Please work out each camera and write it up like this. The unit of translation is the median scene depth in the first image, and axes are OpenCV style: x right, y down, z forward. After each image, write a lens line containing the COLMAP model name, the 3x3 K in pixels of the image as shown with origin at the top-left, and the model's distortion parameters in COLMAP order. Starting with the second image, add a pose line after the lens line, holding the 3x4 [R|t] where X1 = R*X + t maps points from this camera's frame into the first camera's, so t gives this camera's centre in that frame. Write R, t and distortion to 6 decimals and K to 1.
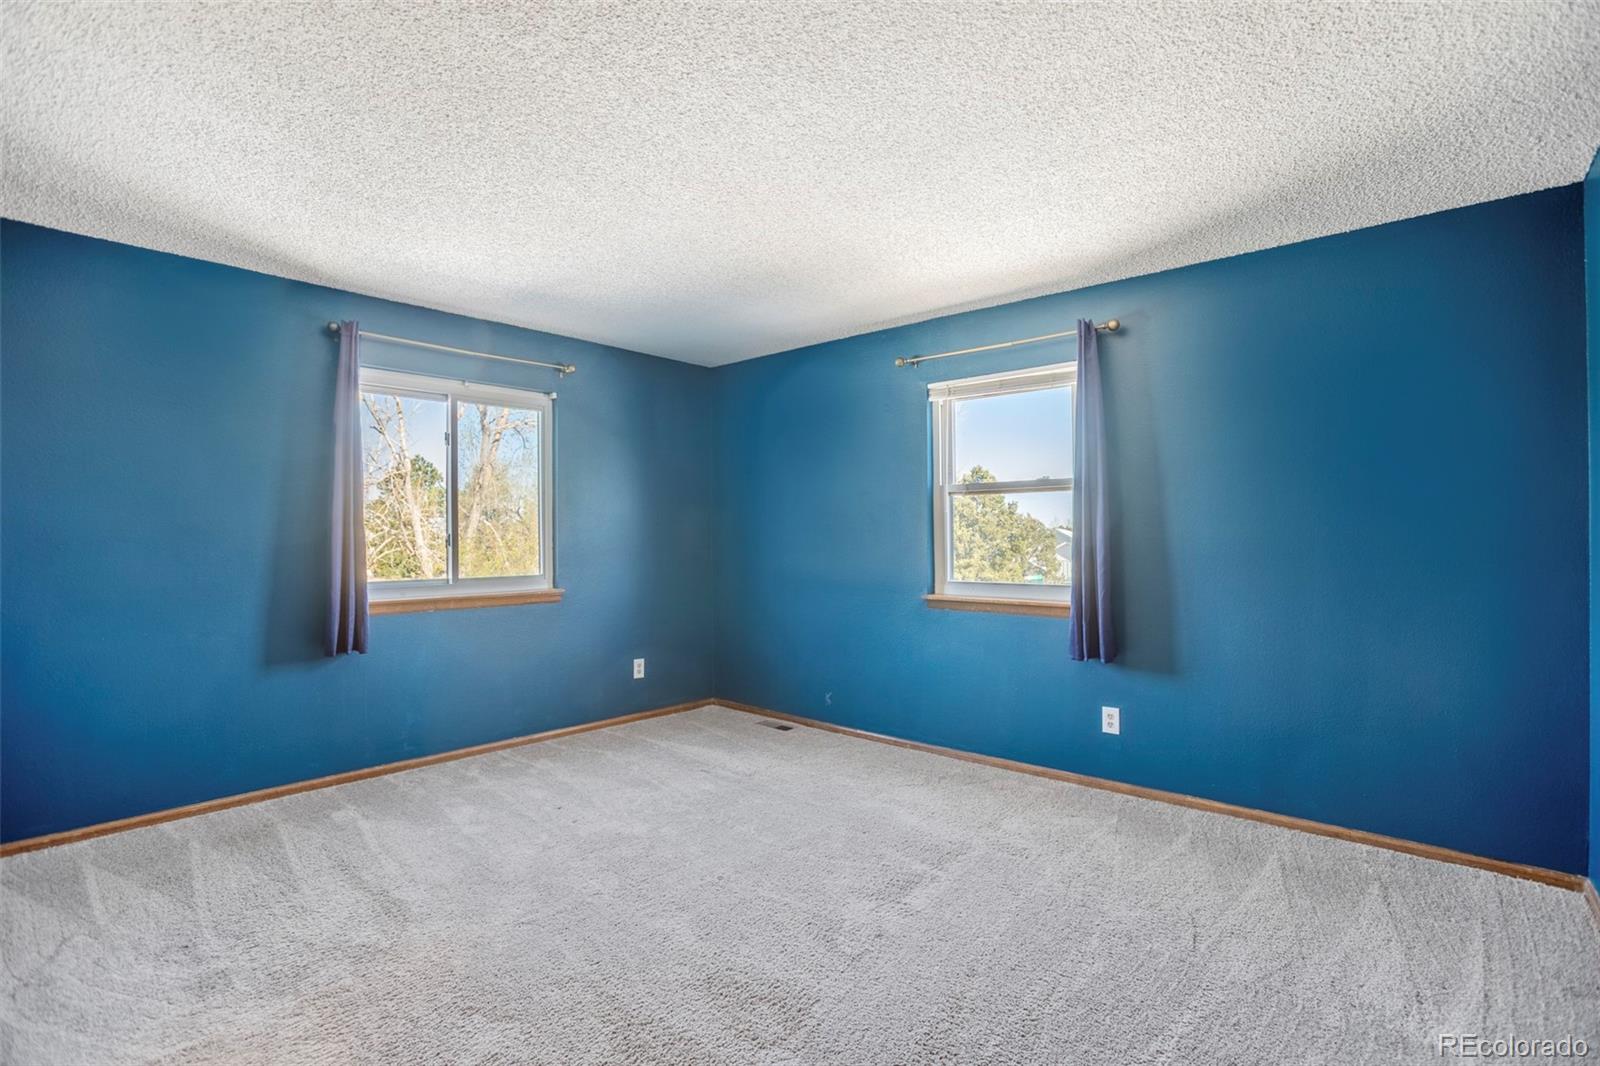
lens RADIAL K [[759.9, 0, 812.2], [0, 759.9, 538.6], [0, 0, 1]] dist [-0.075552, 0.031377]
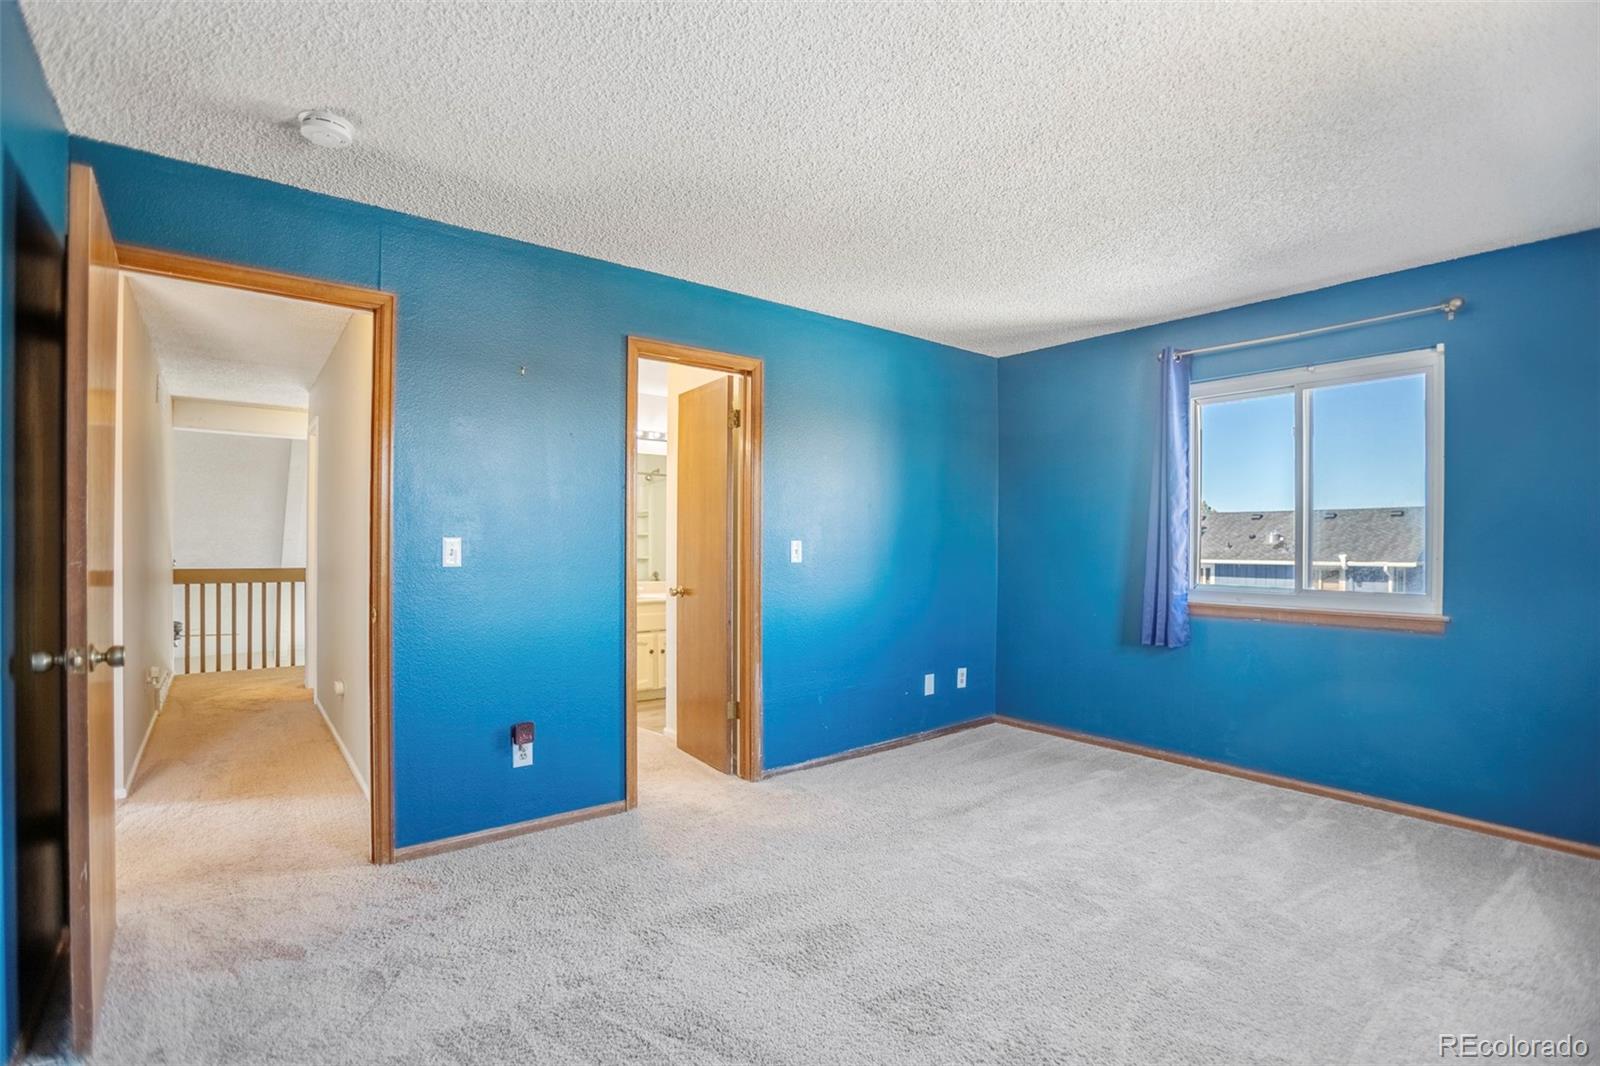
lens RADIAL K [[780.0, 0, 813.2], [0, 780.0, 562.5], [0, 0, 1]] dist [-0.079847, 0.033625]
pose [[-0.201488, 0.028000, -0.979091, 0.657197], [-0.006670, 0.999529, 0.029957, -0.002833], [0.979468, 0.012566, -0.201206, 0.756830]]
